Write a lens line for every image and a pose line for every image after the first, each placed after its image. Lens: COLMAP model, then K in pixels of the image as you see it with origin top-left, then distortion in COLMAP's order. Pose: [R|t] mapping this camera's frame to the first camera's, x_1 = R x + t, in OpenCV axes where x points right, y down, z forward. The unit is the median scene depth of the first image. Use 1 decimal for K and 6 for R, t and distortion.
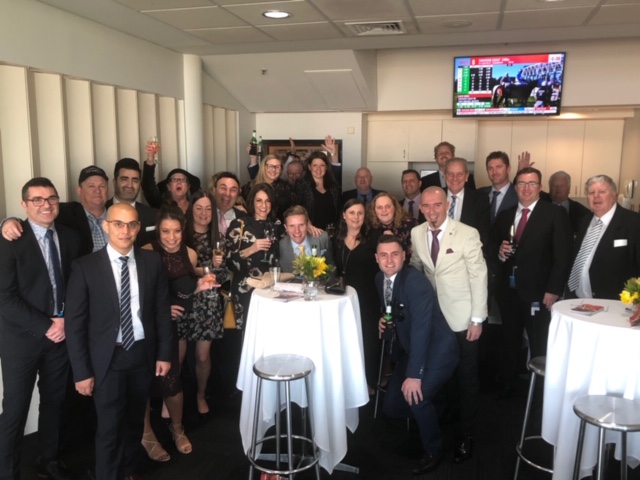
lens RADIAL K [[551.0, 0, 318.6], [0, 551.0, 238.8], [0, 0, 1]] dist [0.004325, 0.009003]
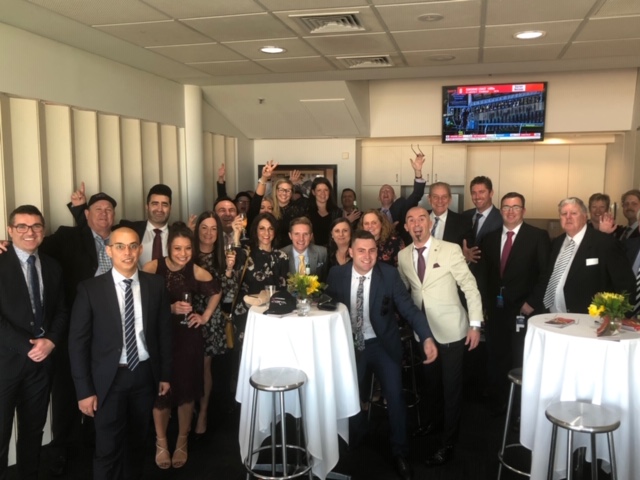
lens RADIAL K [[595.2, 0, 327.2], [0, 595.2, 241.6], [0, 0, 1]] dist [0.011187, -0.001361]
pose [[0.999983, -0.004847, 0.003243, 0.027568], [0.004979, 0.999105, -0.041998, 0.015921], [-0.003036, 0.042013, 0.999112, -0.155934]]
